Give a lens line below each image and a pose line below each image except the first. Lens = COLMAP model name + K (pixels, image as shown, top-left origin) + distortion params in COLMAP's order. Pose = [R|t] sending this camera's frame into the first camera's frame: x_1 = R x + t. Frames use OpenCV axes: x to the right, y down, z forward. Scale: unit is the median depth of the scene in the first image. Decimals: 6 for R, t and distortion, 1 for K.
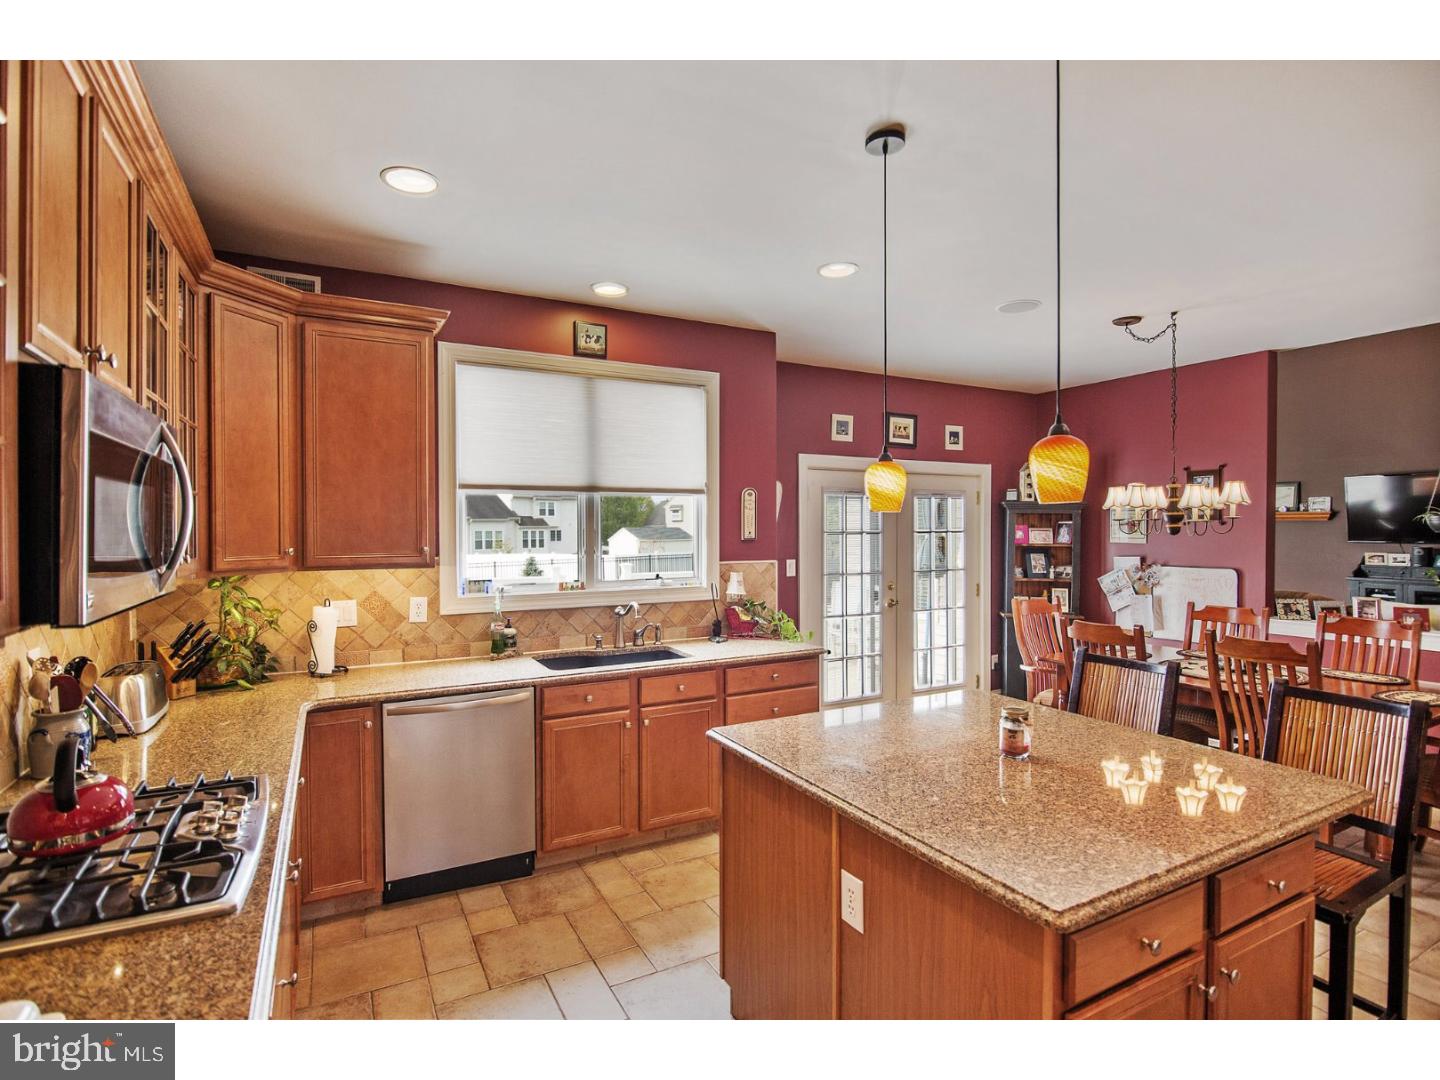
lens RADIAL K [[712.0, 0, 720.0], [0, 712.0, 540.0], [0, 0, 1]] dist [0.000265, -0.000055]
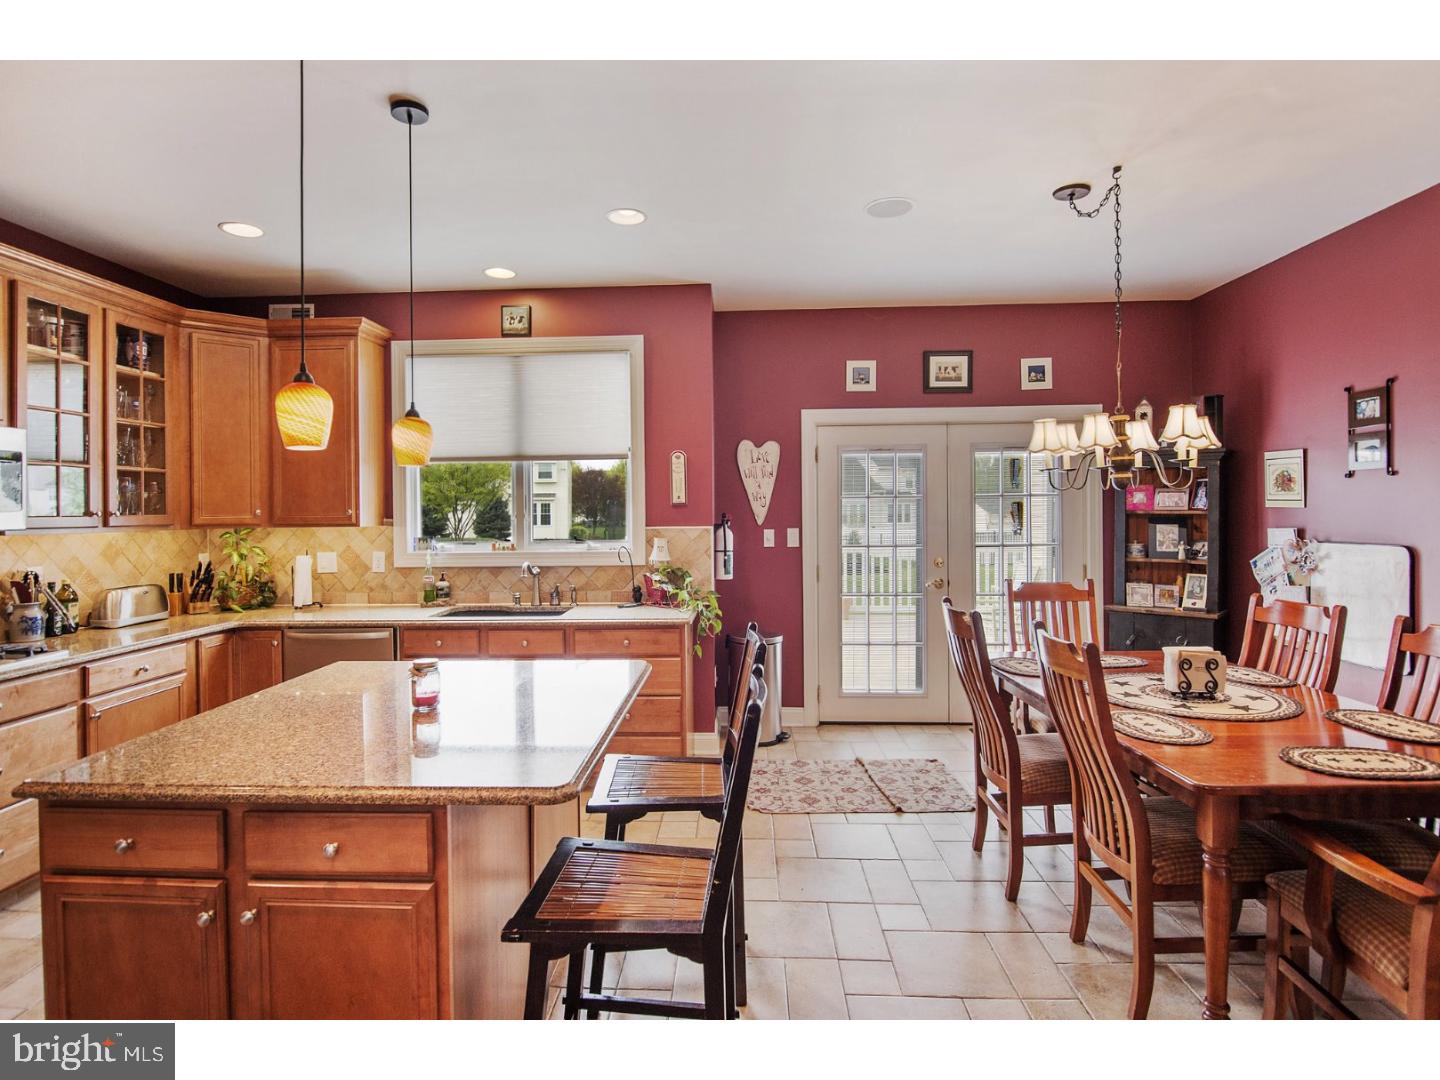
lens RADIAL K [[762.7, 0, 717.5], [0, 762.7, 518.2], [0, 0, 1]] dist [-0.003449, -0.000866]
pose [[0.852666, 0.000570, -0.522456, 0.638649], [-0.000655, 1.000000, 0.000023, 0.018473], [0.522456, 0.000322, 0.852666, 0.156028]]
